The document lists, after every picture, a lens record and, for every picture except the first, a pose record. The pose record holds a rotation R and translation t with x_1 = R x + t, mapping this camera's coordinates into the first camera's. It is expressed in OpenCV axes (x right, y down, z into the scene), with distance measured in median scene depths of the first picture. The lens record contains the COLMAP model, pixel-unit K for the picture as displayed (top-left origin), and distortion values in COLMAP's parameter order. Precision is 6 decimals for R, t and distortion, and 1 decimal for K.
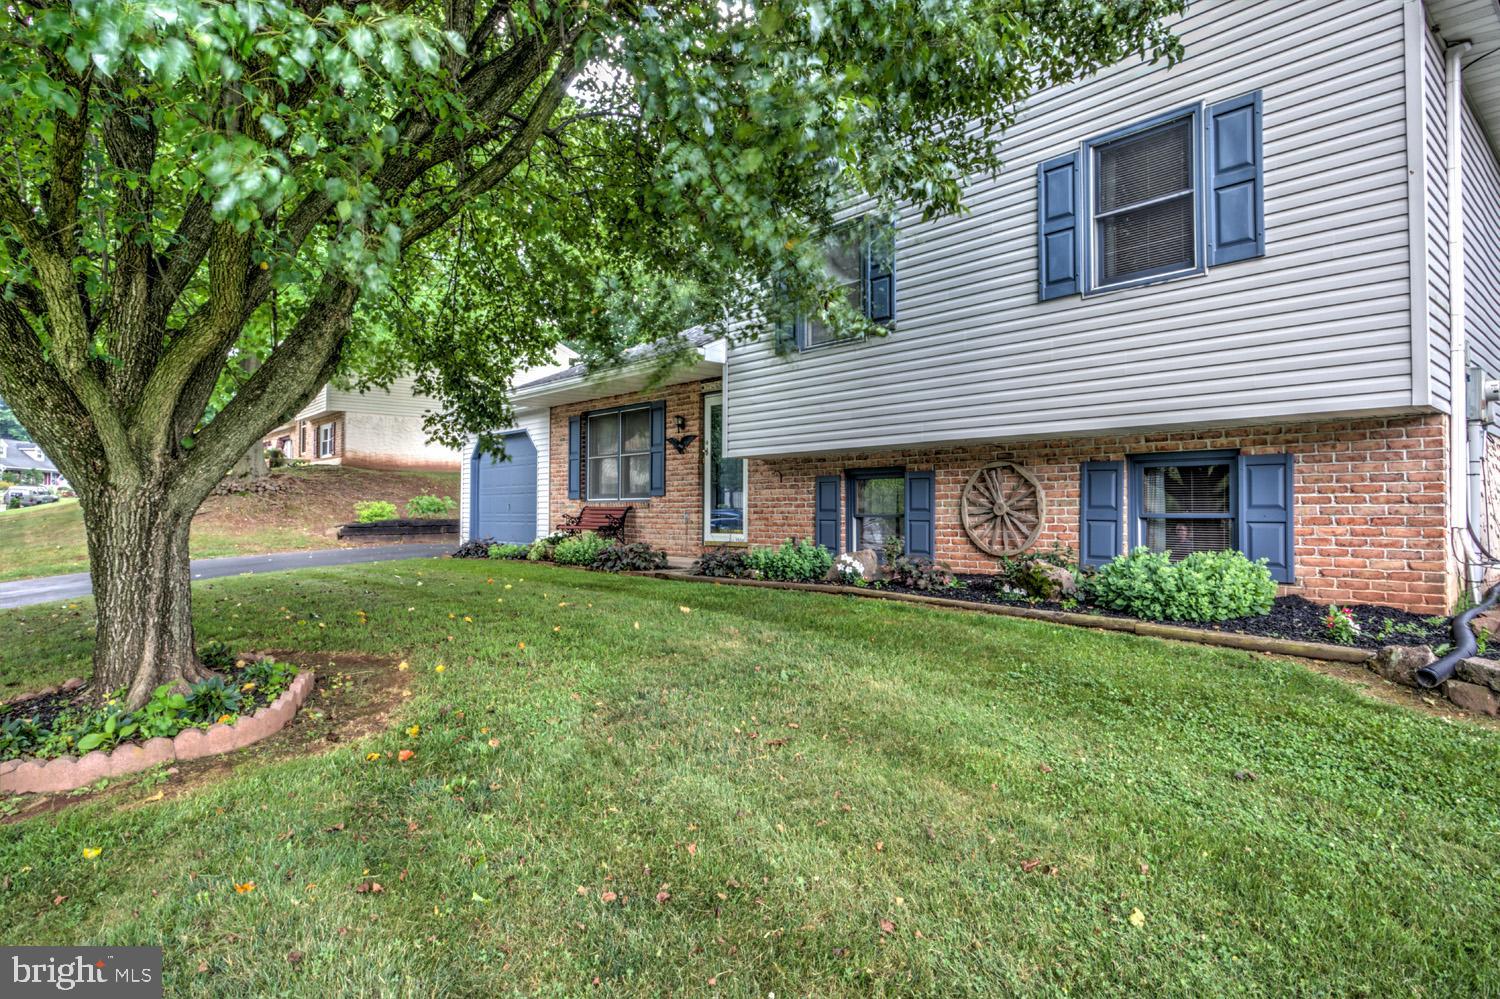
lens RADIAL K [[866.4, 0, 751.5], [0, 866.4, 500.0], [0, 0, 1]] dist [-0.008418, -0.000219]
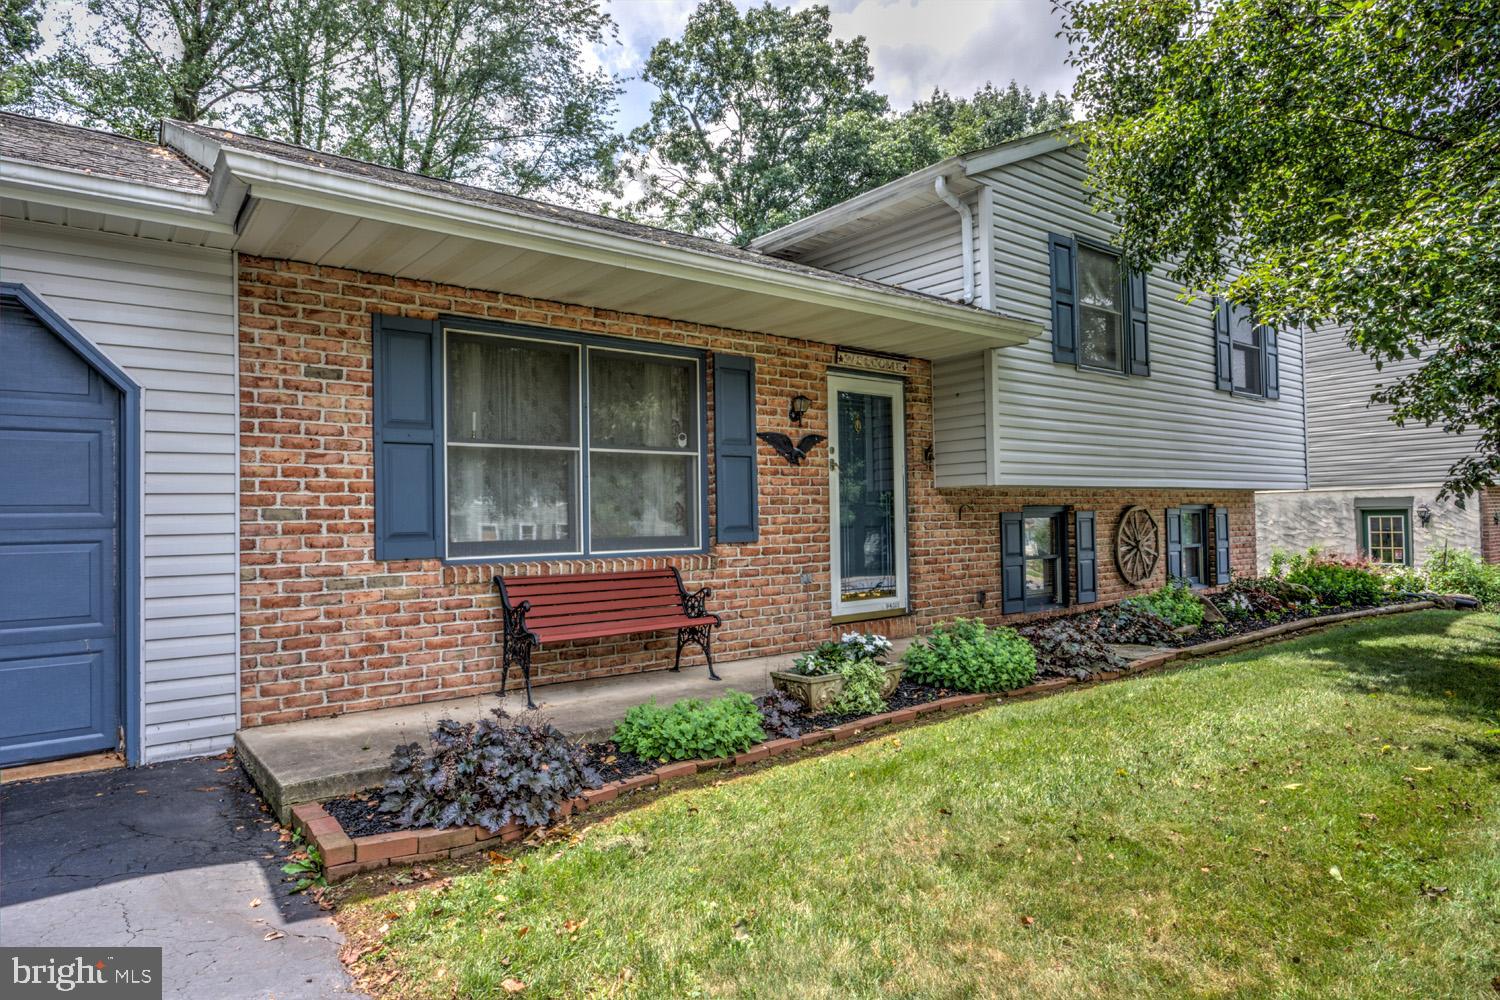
lens RADIAL K [[866.4, 0, 751.5], [0, 866.4, 500.5], [0, 0, 1]] dist [-0.008418, -0.000219]
pose [[0.068409, 0.005803, 0.997640, -0.639427], [-0.010615, 0.999931, -0.005088, -0.027868], [-0.997601, -0.010242, 0.068466, 0.999093]]
